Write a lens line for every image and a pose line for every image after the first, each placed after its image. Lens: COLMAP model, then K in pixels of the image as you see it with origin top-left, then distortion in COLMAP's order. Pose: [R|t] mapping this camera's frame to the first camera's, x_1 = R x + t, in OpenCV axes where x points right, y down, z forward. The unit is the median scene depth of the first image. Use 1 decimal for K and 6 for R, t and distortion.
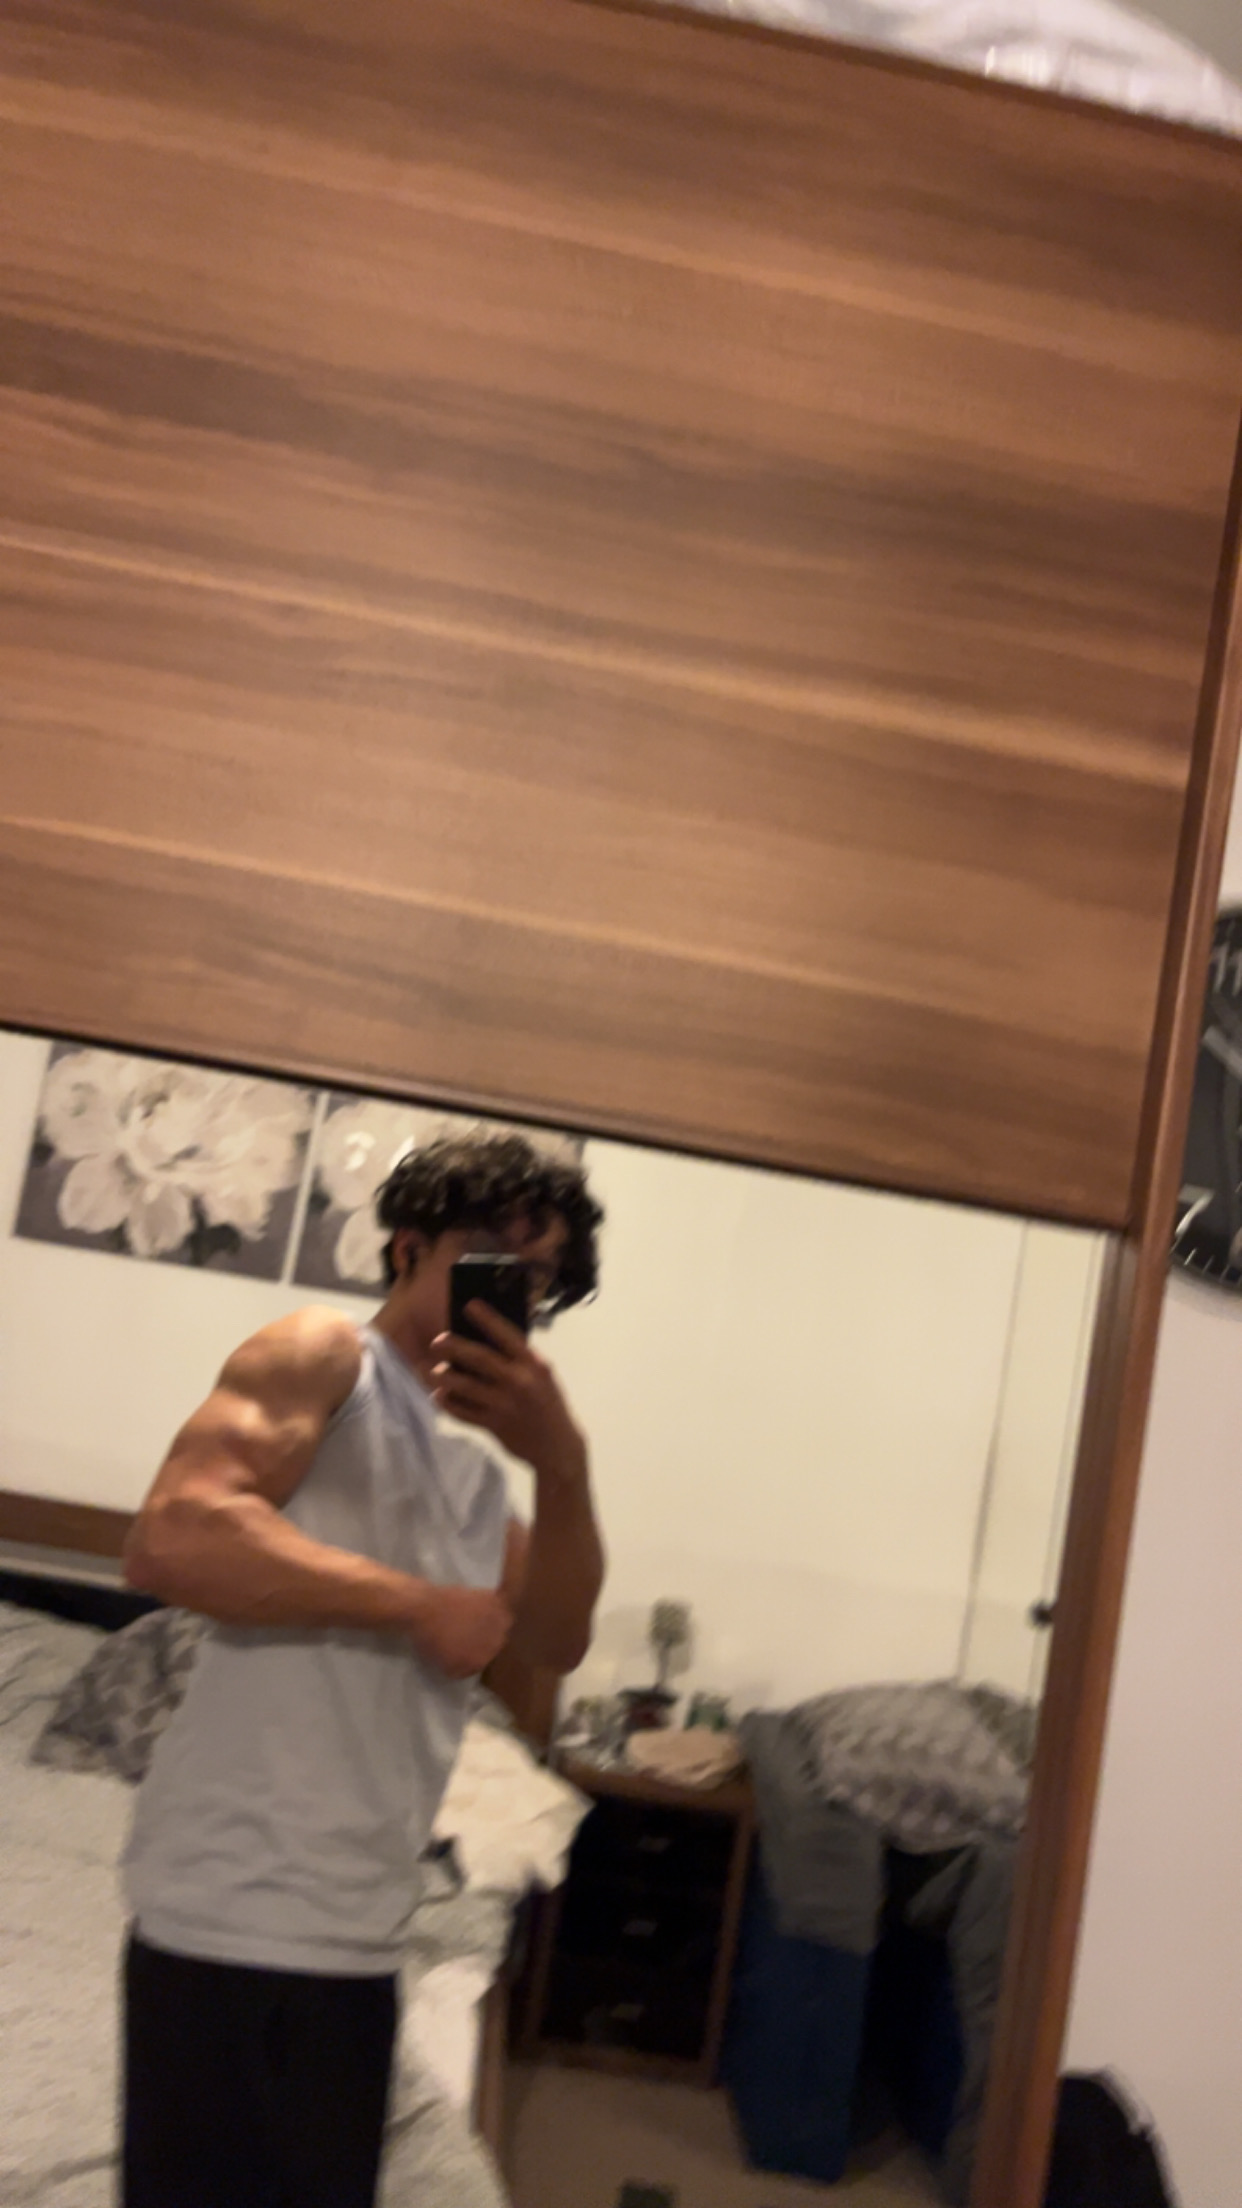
lens RADIAL K [[1608.7, 0, 626.1], [0, 1608.7, 1134.8], [0, 0, 1]] dist [0.036663, -0.061319]
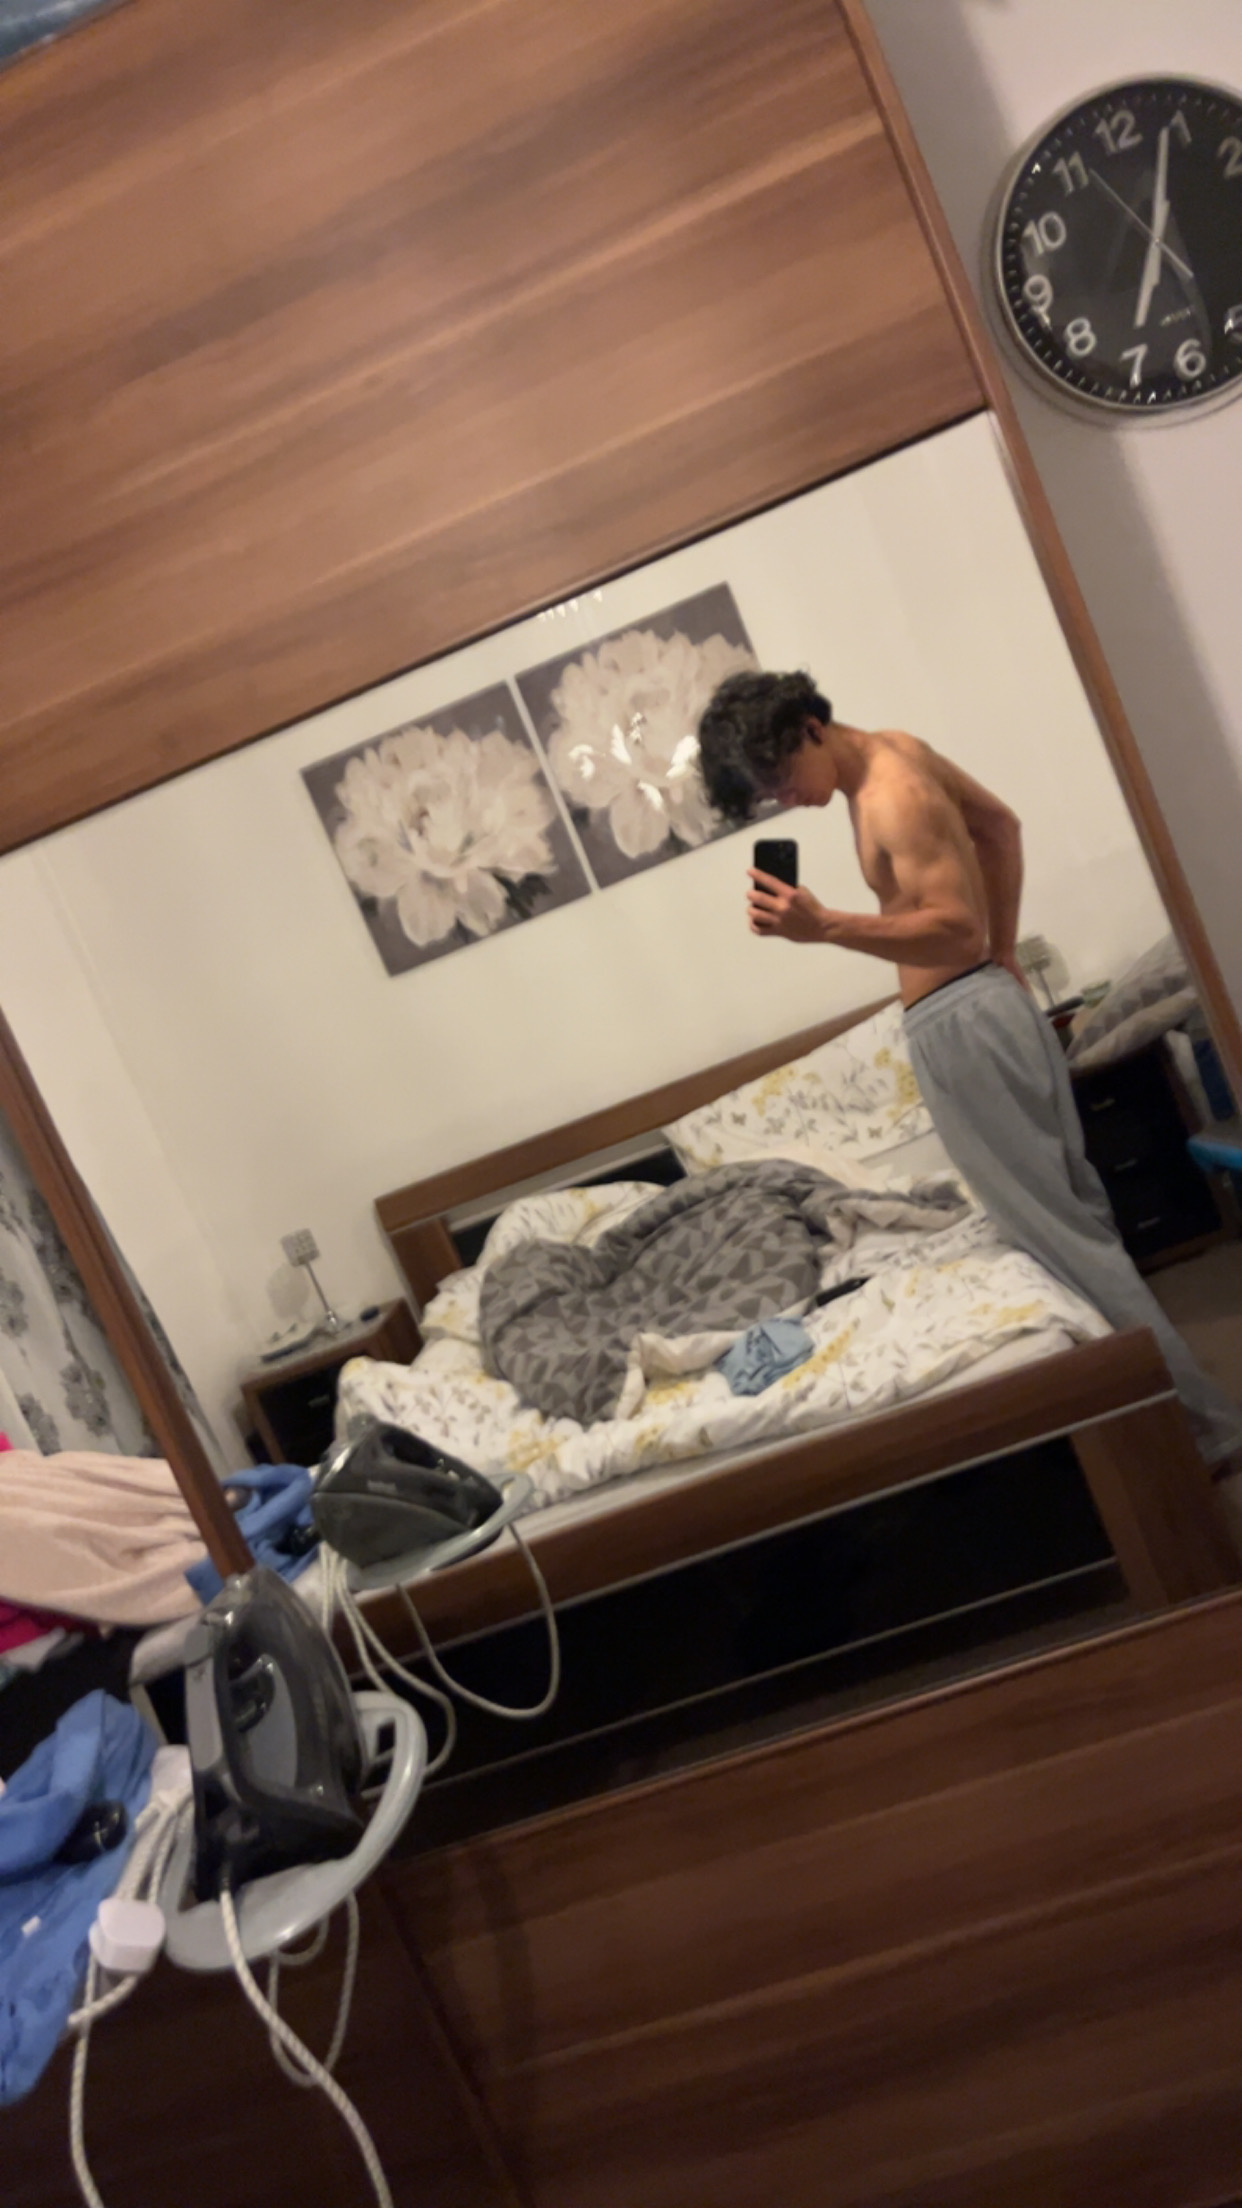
lens RADIAL K [[1678.1, 0, 621.0], [0, 1678.1, 1104.0], [0, 0, 1]] dist [0.072074, -0.070211]
pose [[0.828031, -0.510270, -0.232357, 0.011620], [0.549174, 0.821647, 0.152659, 0.052497], [0.113018, -0.254011, 0.960576, -0.266753]]
